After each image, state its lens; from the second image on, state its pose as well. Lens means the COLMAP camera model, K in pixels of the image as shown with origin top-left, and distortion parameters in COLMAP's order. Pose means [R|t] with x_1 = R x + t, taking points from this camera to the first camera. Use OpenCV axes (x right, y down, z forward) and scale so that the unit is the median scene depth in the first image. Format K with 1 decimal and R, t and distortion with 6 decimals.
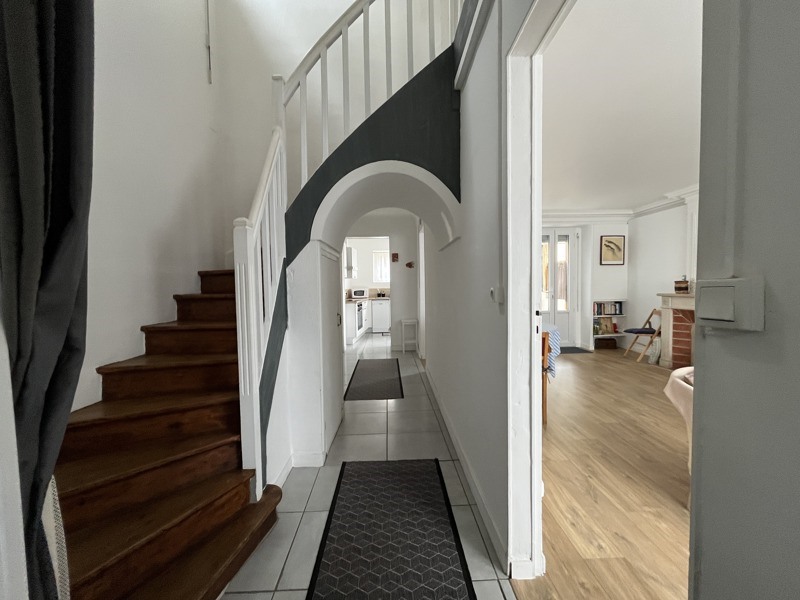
lens RADIAL K [[327.6, 0, 400.0], [0, 327.6, 300.0], [0, 0, 1]] dist [-0.002509, -0.000472]
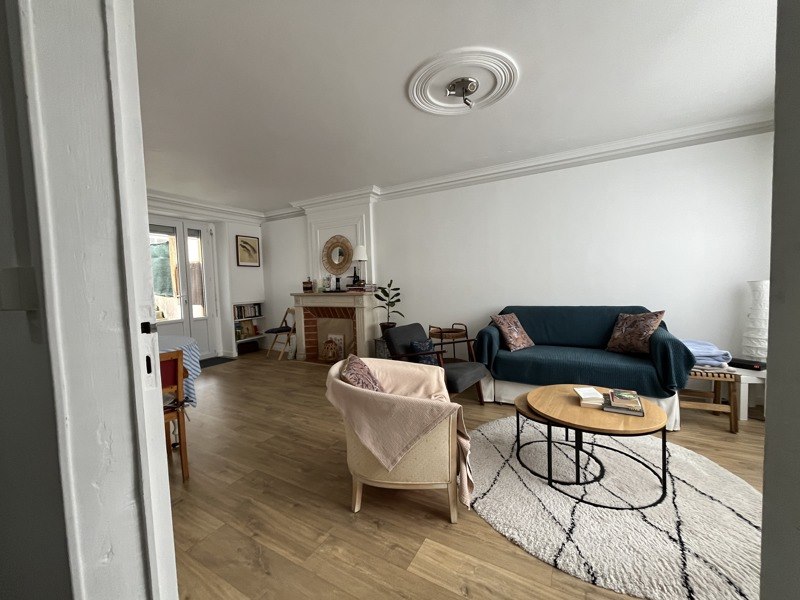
lens RADIAL K [[327.6, 0, 400.0], [0, 327.6, 300.0], [0, 0, 1]] dist [-0.002509, -0.000472]
pose [[0.526542, -0.046511, 0.848876, 0.060153], [0.059998, 0.998046, 0.017468, 0.004115], [-0.848029, 0.041734, 0.528304, 0.125607]]
